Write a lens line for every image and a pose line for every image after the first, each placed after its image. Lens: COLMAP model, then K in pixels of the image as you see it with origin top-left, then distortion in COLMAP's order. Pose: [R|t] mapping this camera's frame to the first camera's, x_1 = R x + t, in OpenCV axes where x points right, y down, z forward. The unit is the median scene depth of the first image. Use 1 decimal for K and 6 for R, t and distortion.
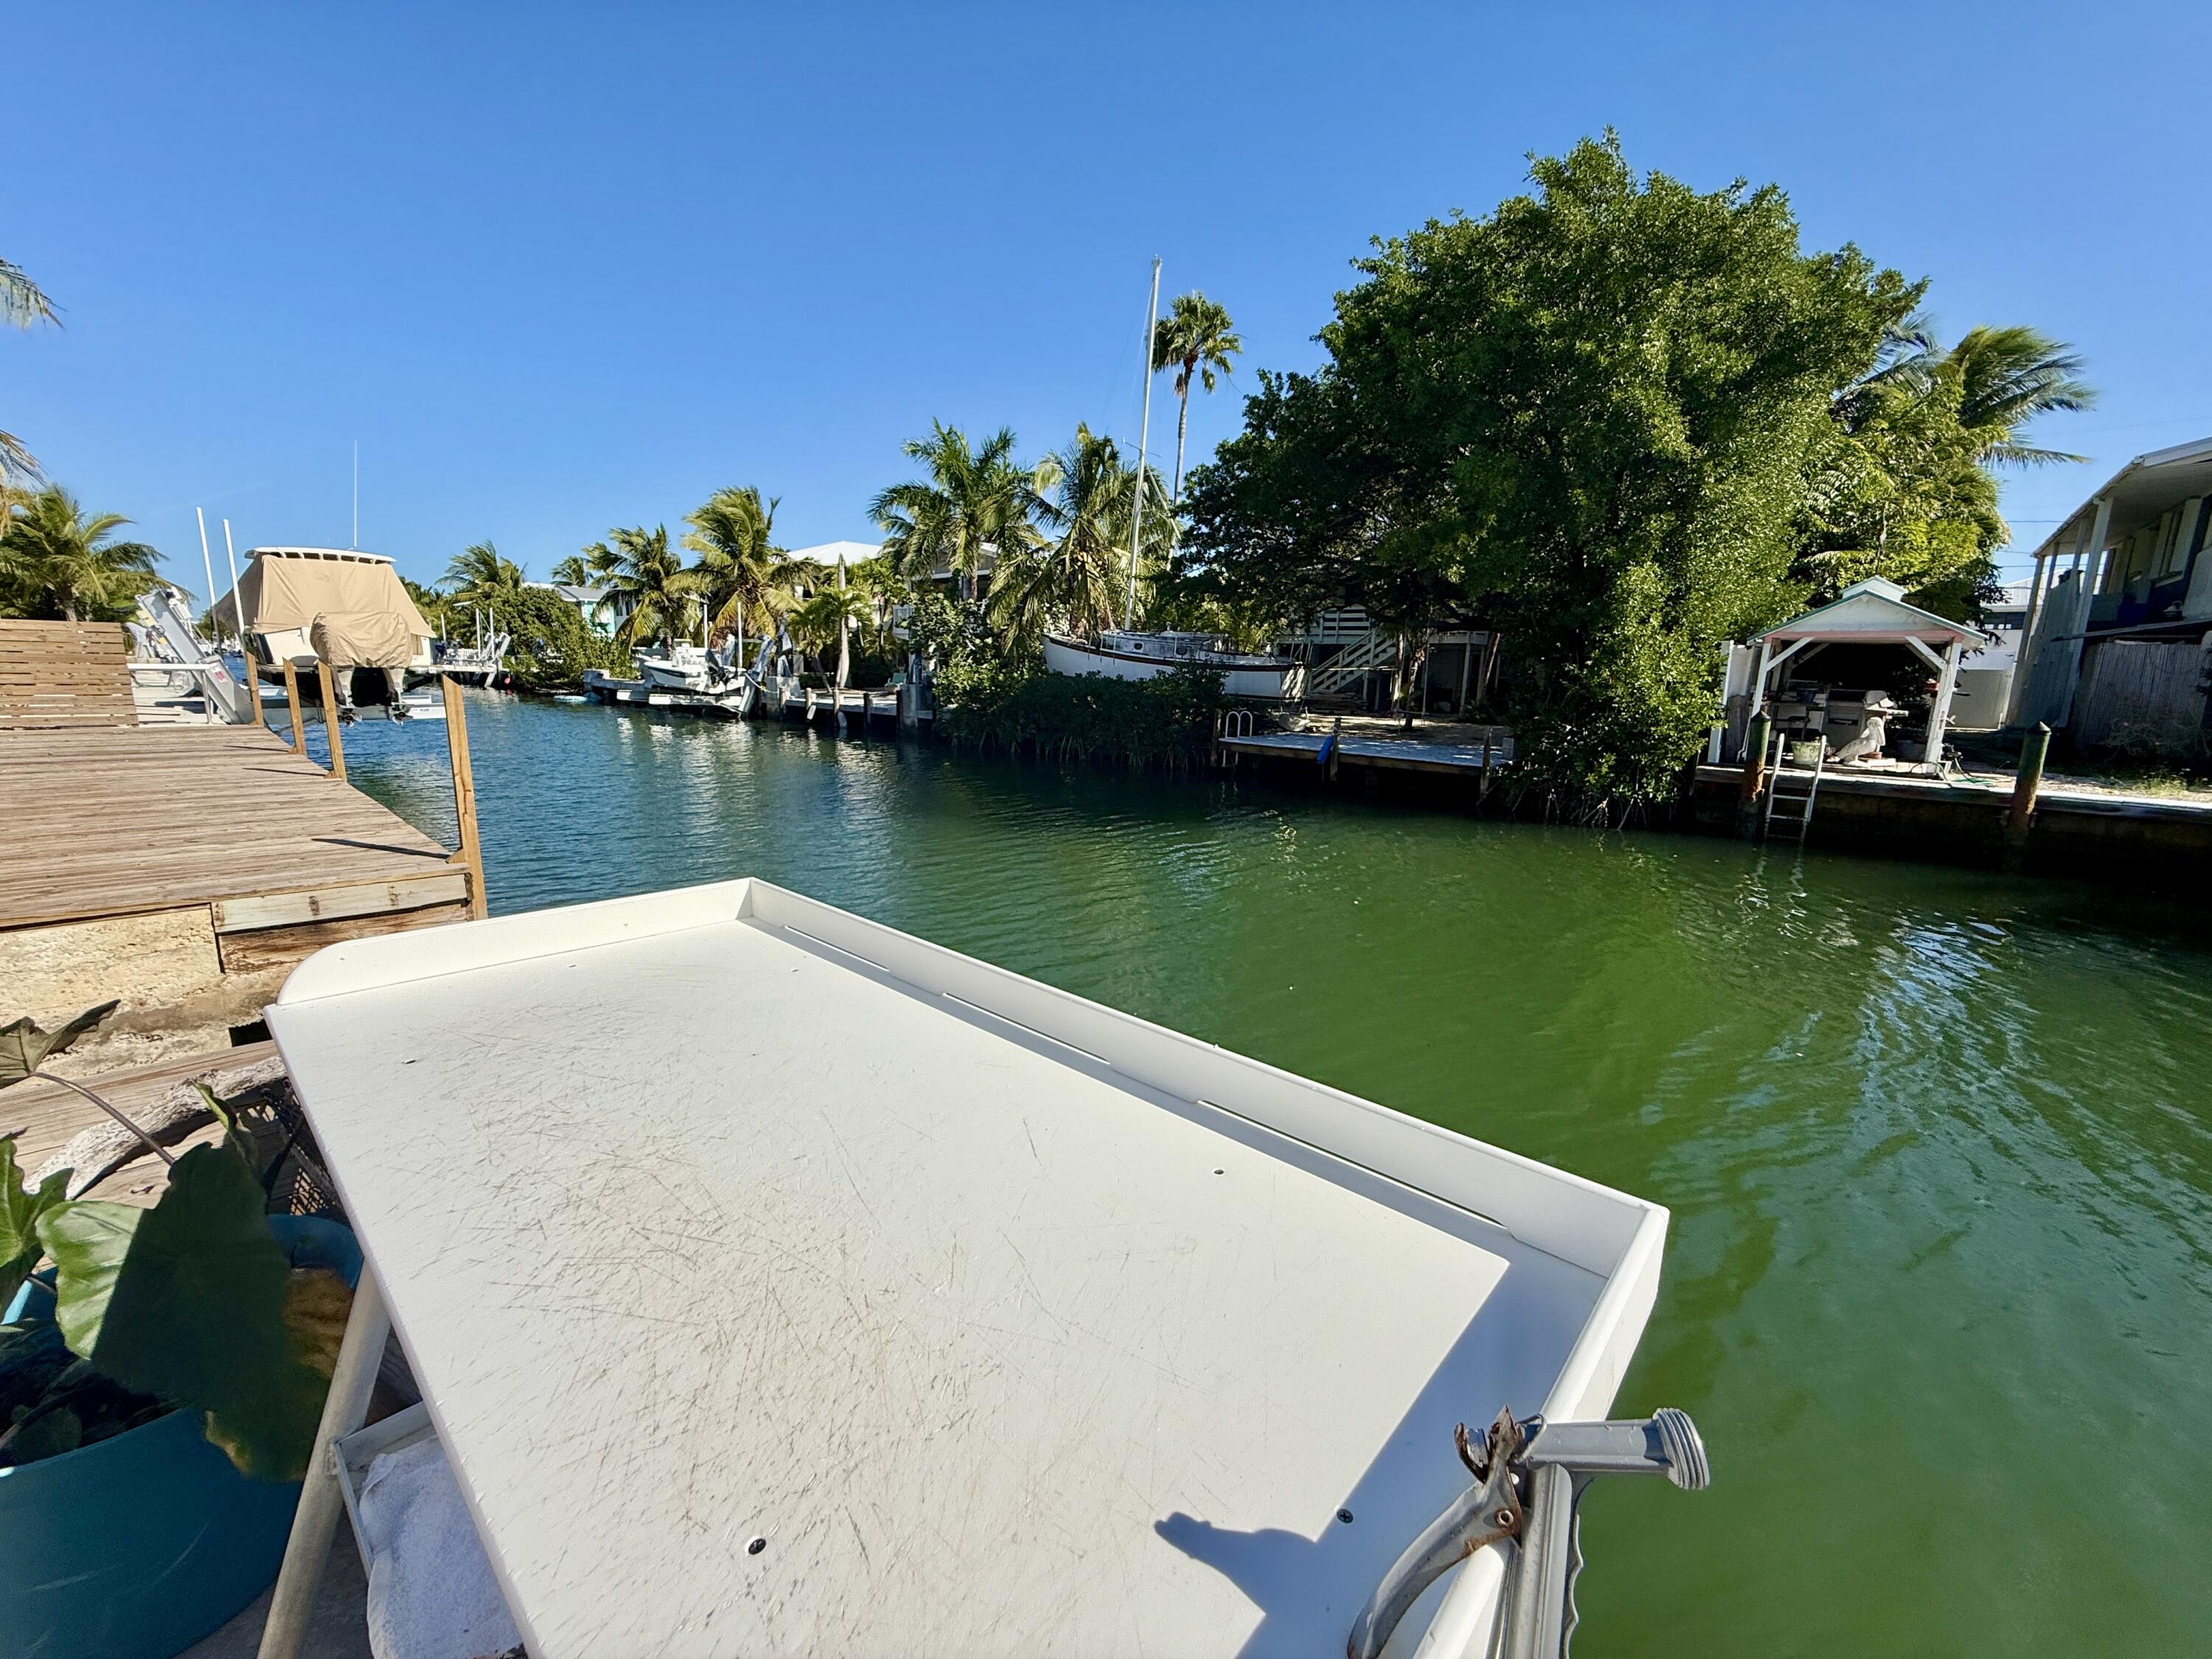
lens RADIAL K [[882.7, 0, 1099.2], [0, 882.7, 834.2], [0, 0, 1]] dist [-0.001676, -0.000093]
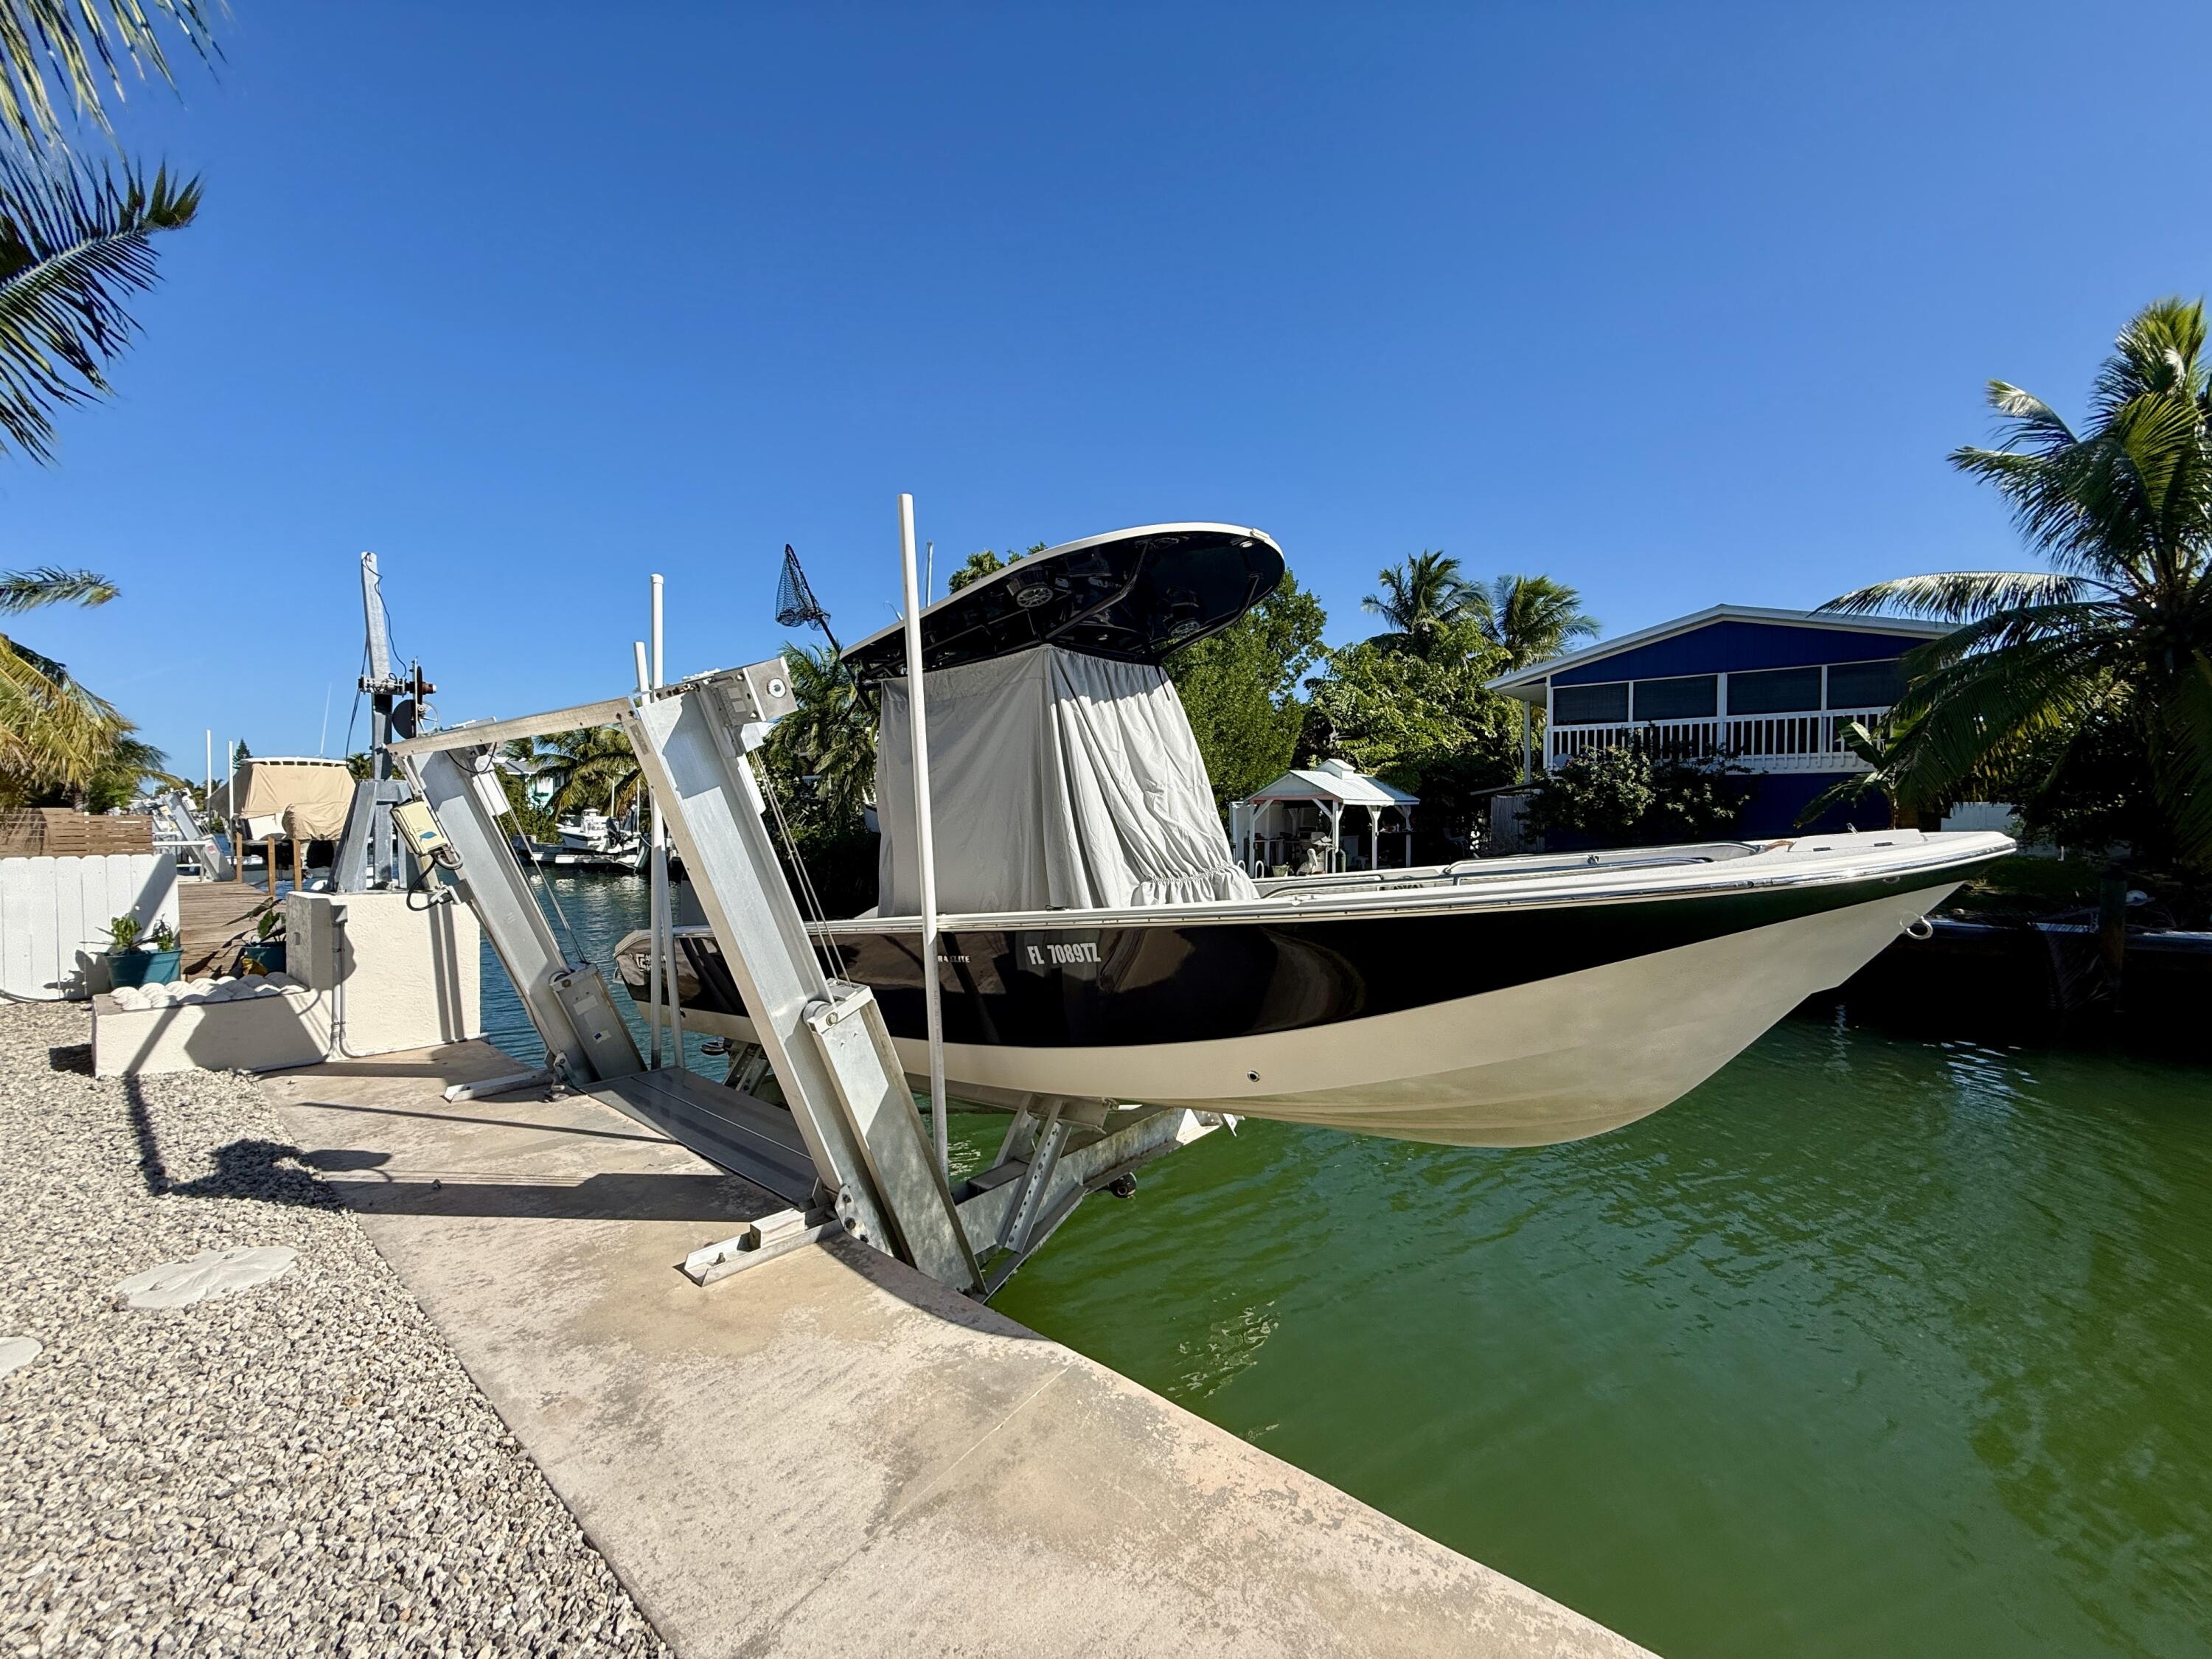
lens RADIAL K [[882.7, 0, 1099.2], [0, 882.7, 834.2], [0, 0, 1]] dist [-0.001676, -0.000093]
pose [[0.998844, -0.023560, 0.041896, 0.187112], [0.030294, 0.985296, -0.168148, 0.040083], [-0.037318, 0.169223, 0.984871, -0.229917]]
